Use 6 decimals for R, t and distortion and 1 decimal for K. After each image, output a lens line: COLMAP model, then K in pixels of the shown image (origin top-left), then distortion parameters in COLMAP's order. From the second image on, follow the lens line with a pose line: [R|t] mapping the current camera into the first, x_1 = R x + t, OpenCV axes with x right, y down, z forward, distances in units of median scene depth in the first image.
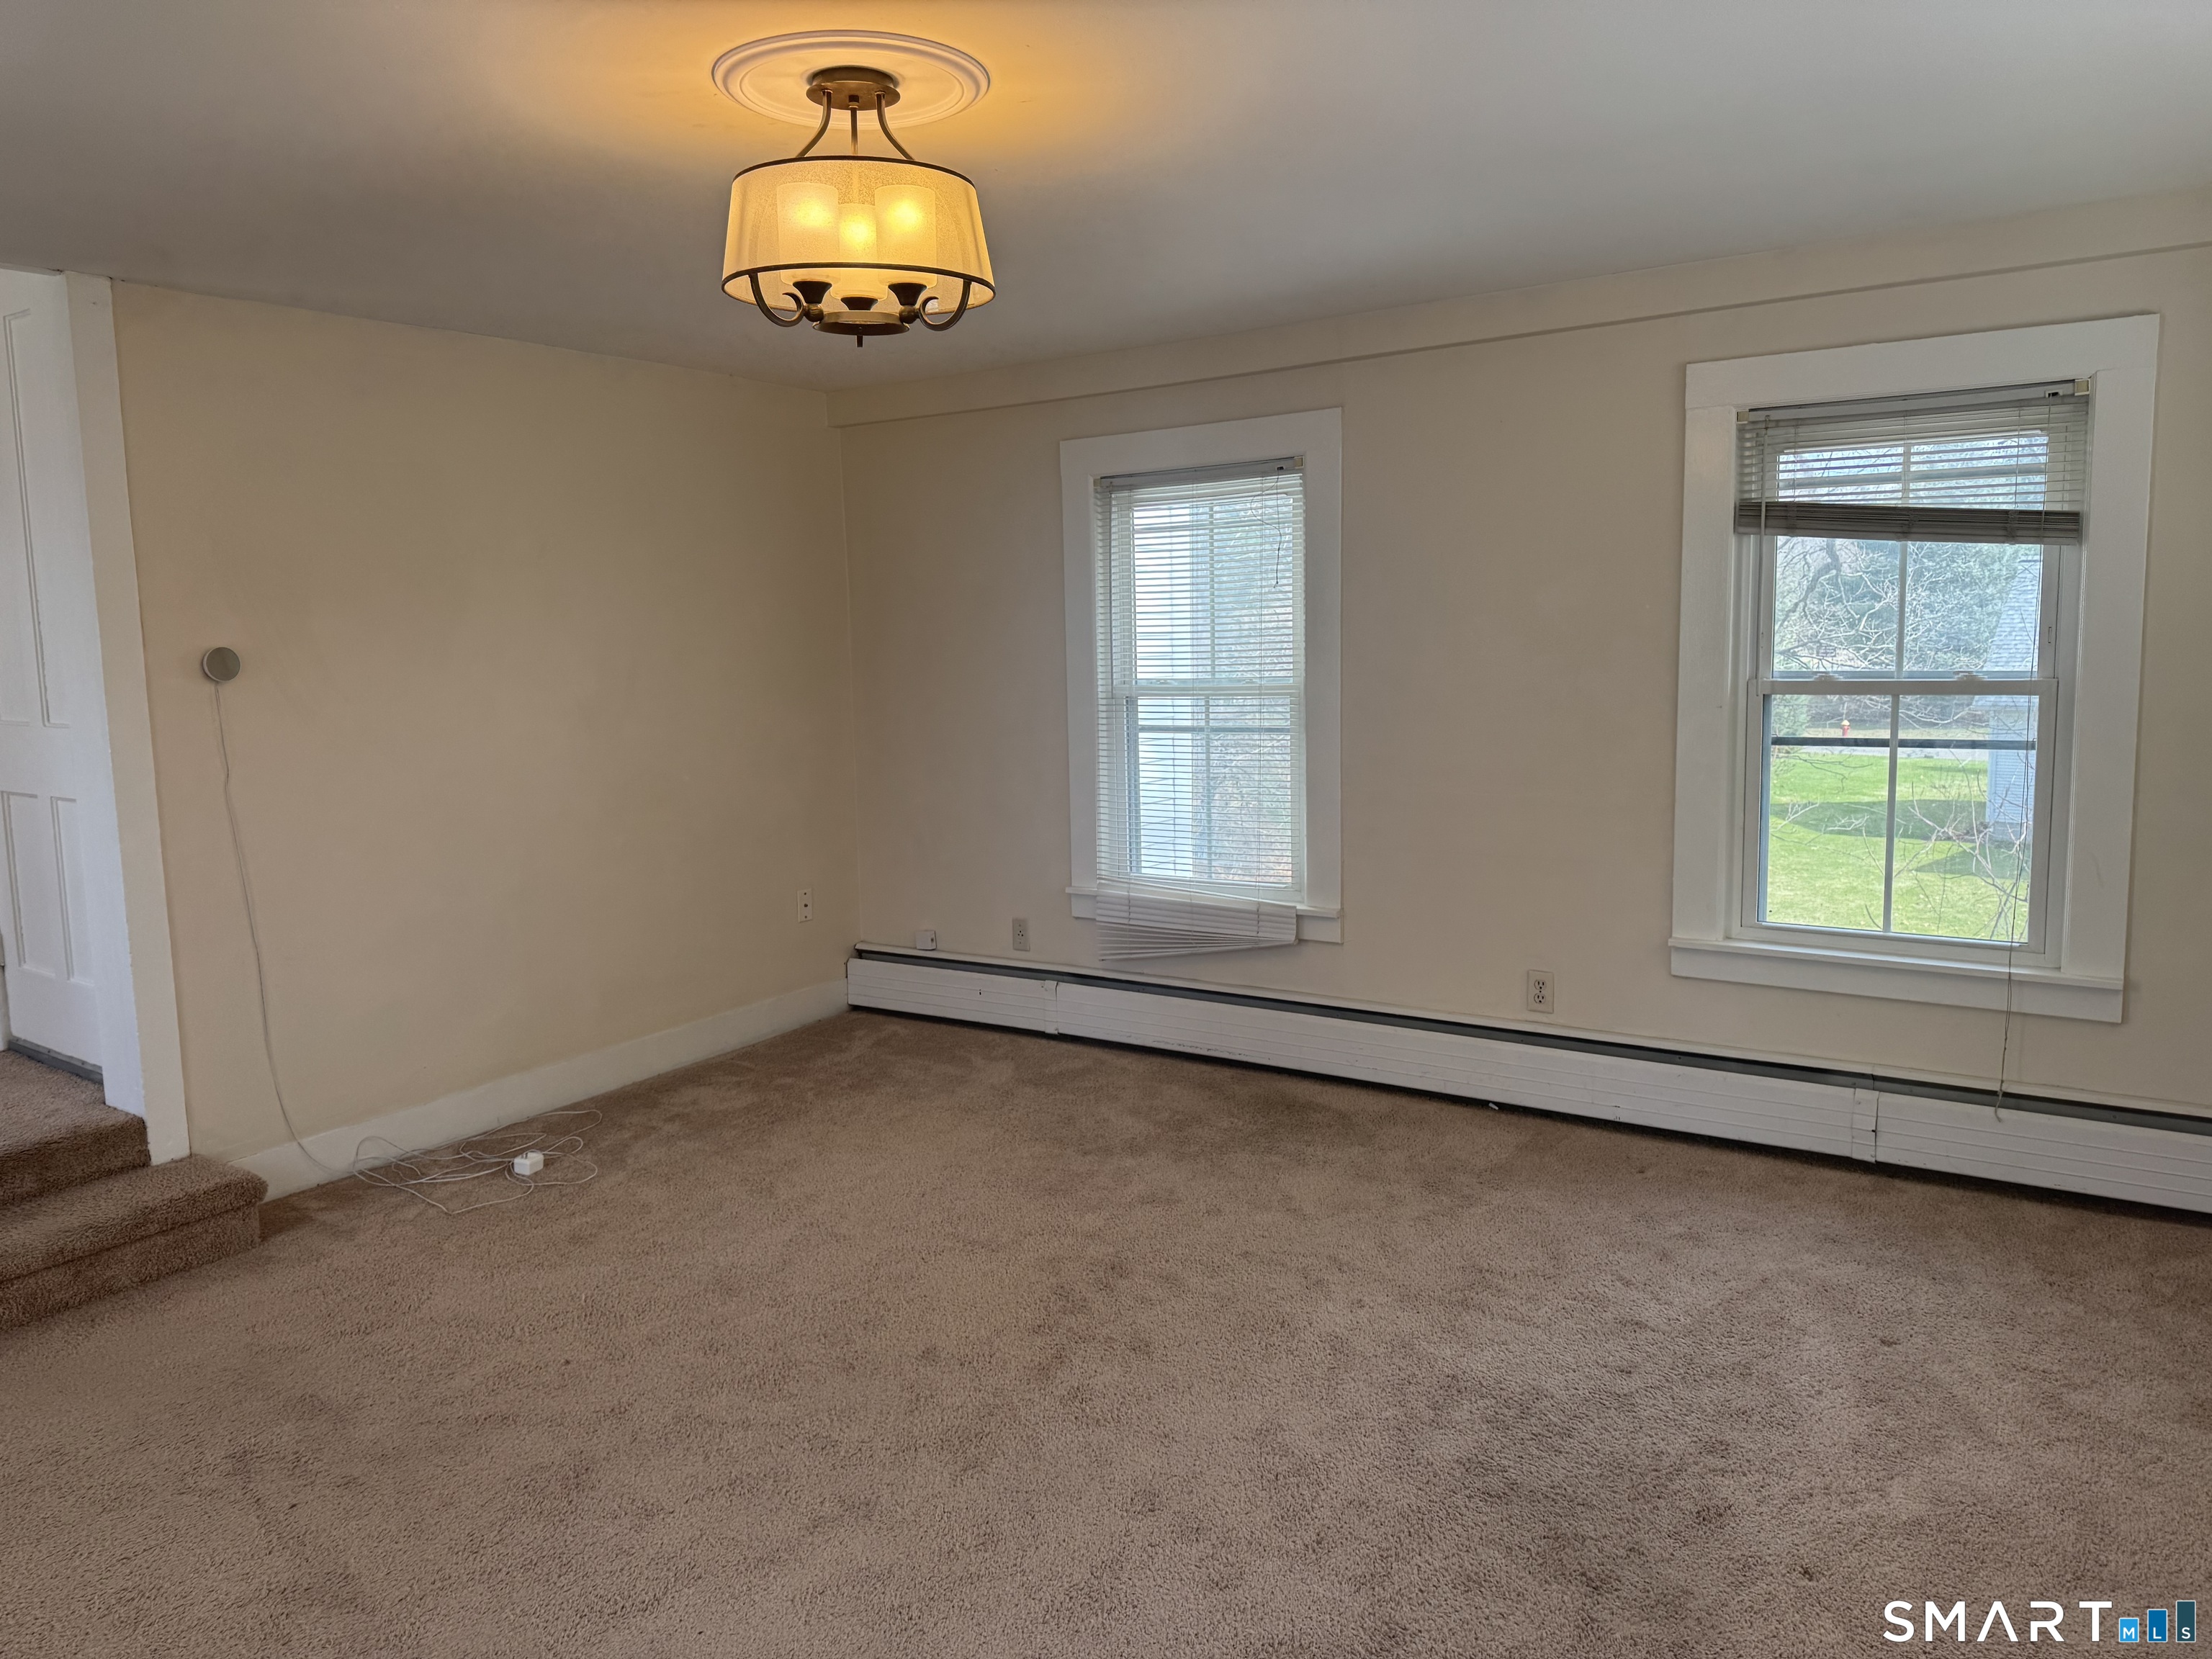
lens RADIAL K [[1522.0, 0, 1115.4], [0, 1522.0, 839.7], [0, 0, 1]] dist [0.084037, -0.105045]
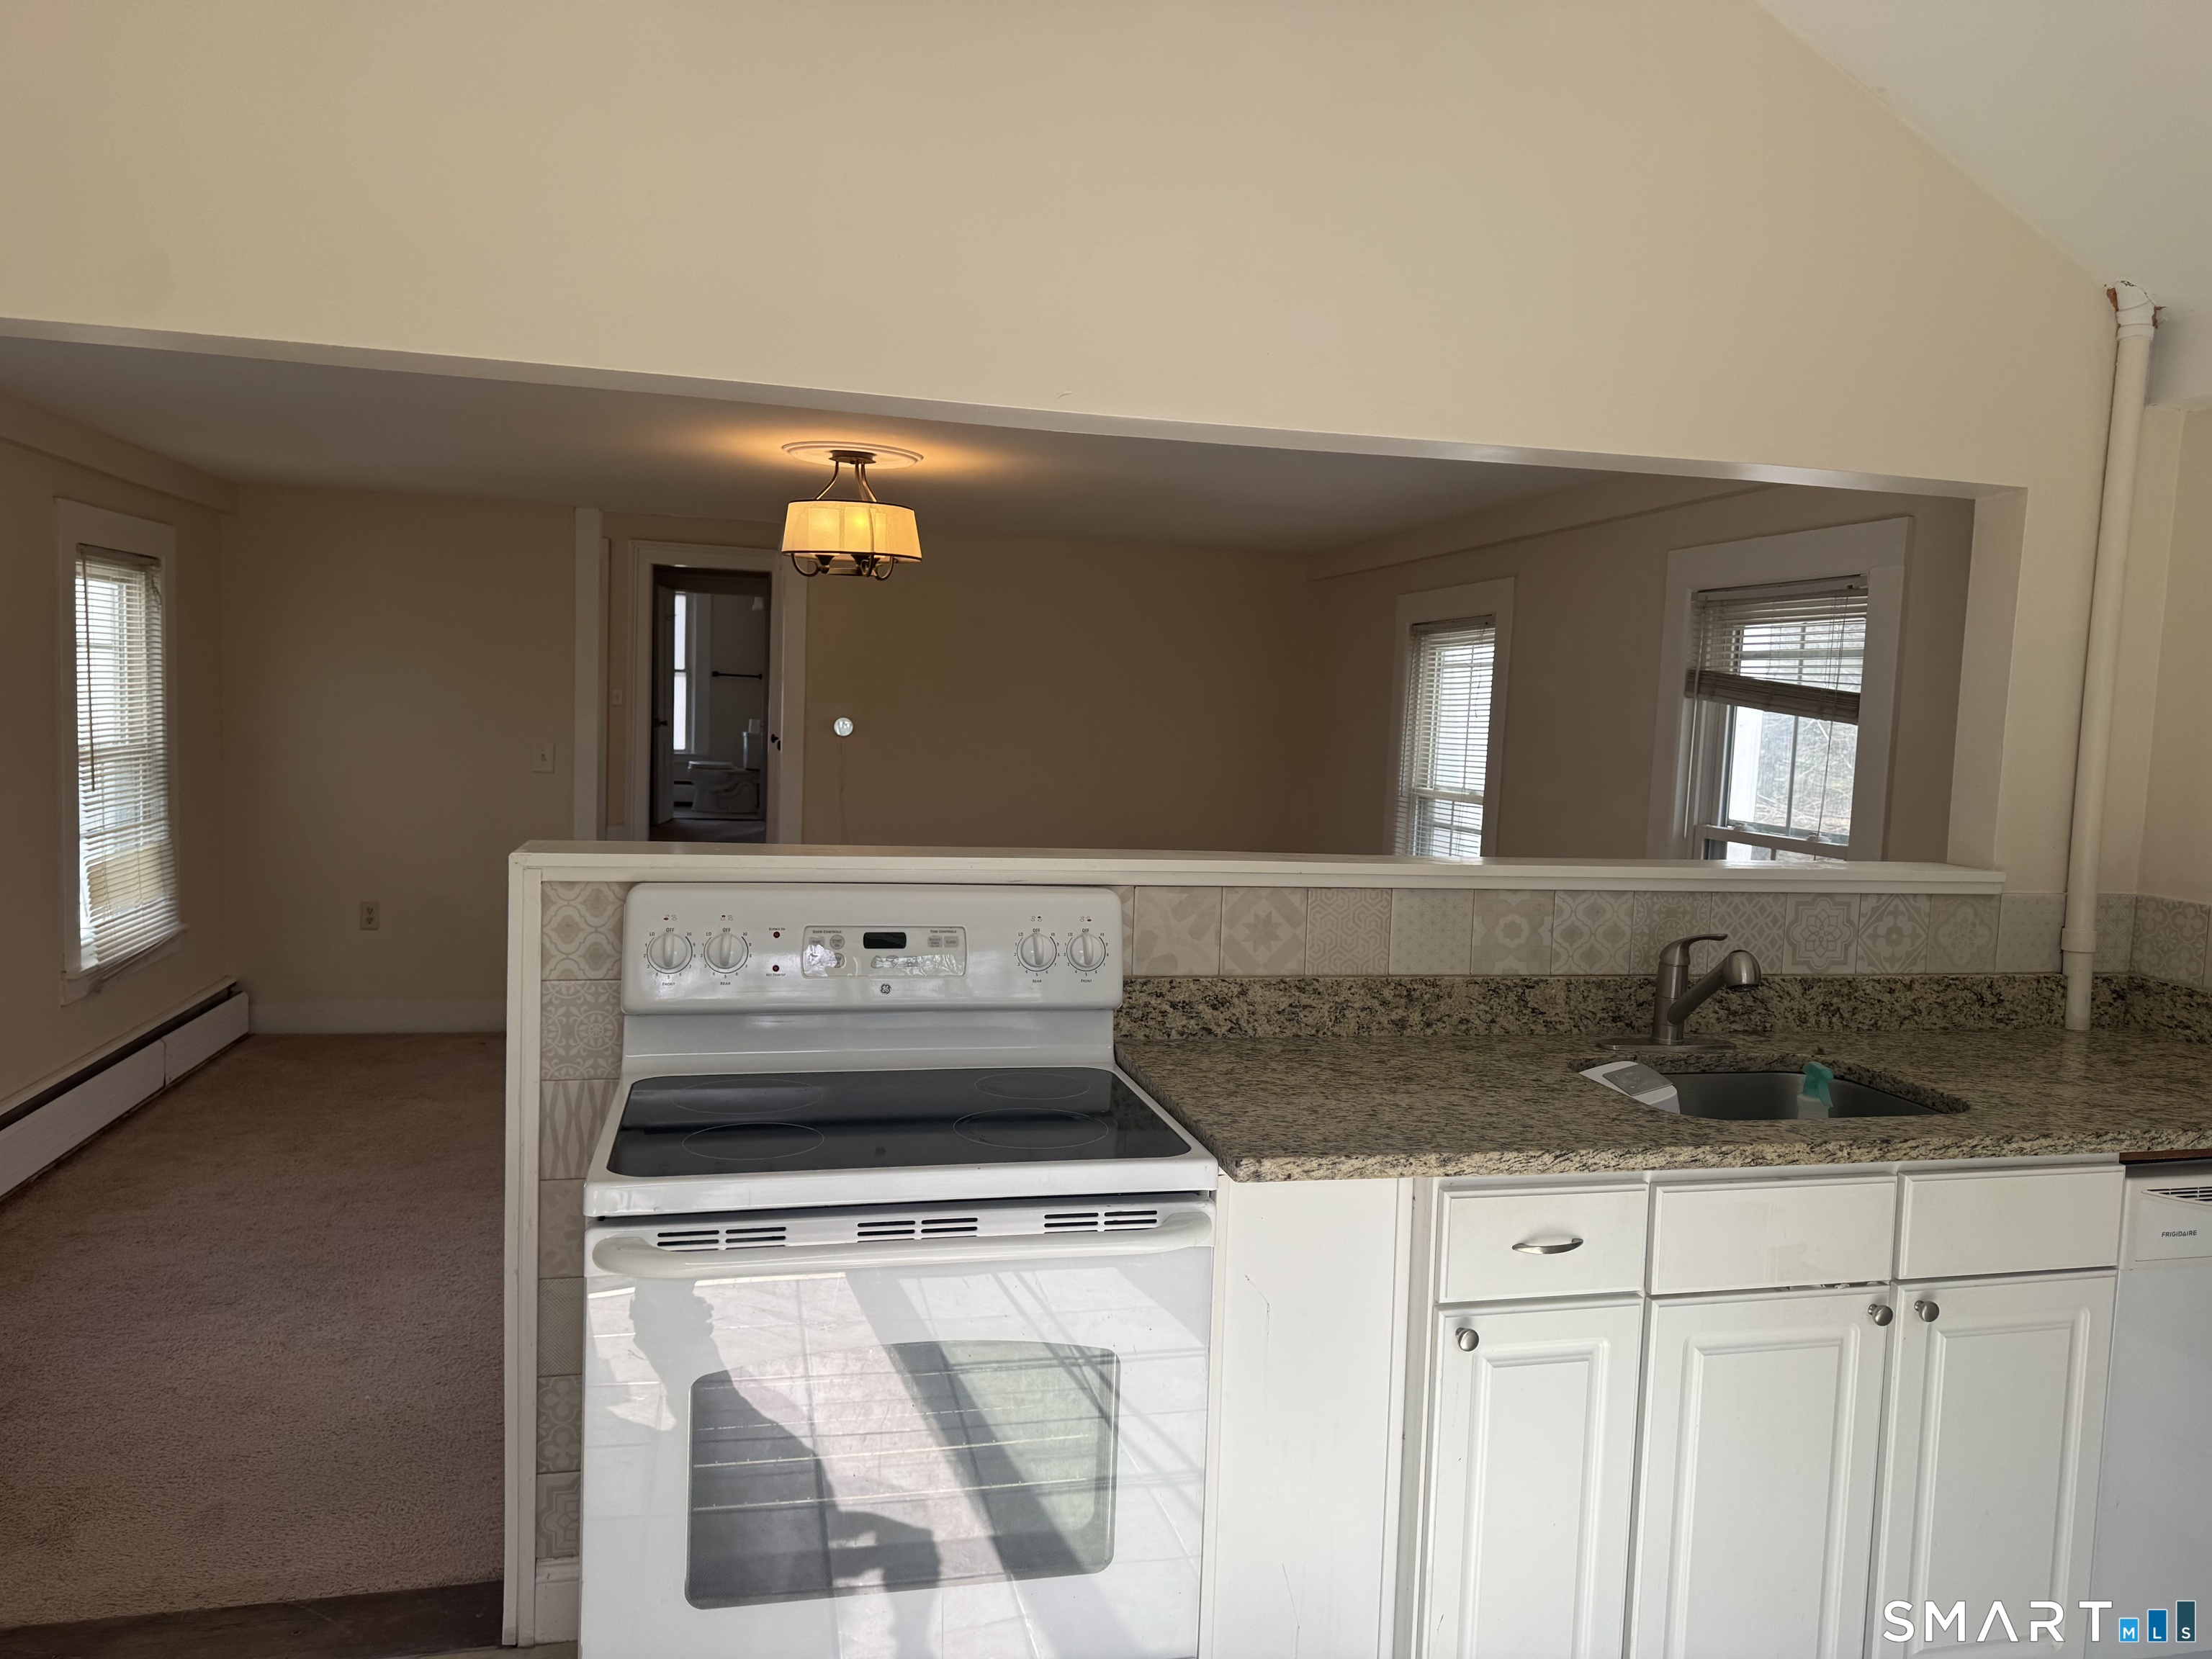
lens RADIAL K [[1536.5, 0, 1112.3], [0, 1536.5, 823.7], [0, 0, 1]] dist [0.087659, -0.113591]
pose [[0.719739, 0.106839, -0.685974, 0.921011], [-0.149272, 0.988793, -0.002617, -0.037024], [0.678007, 0.104280, 0.727621, -0.132504]]
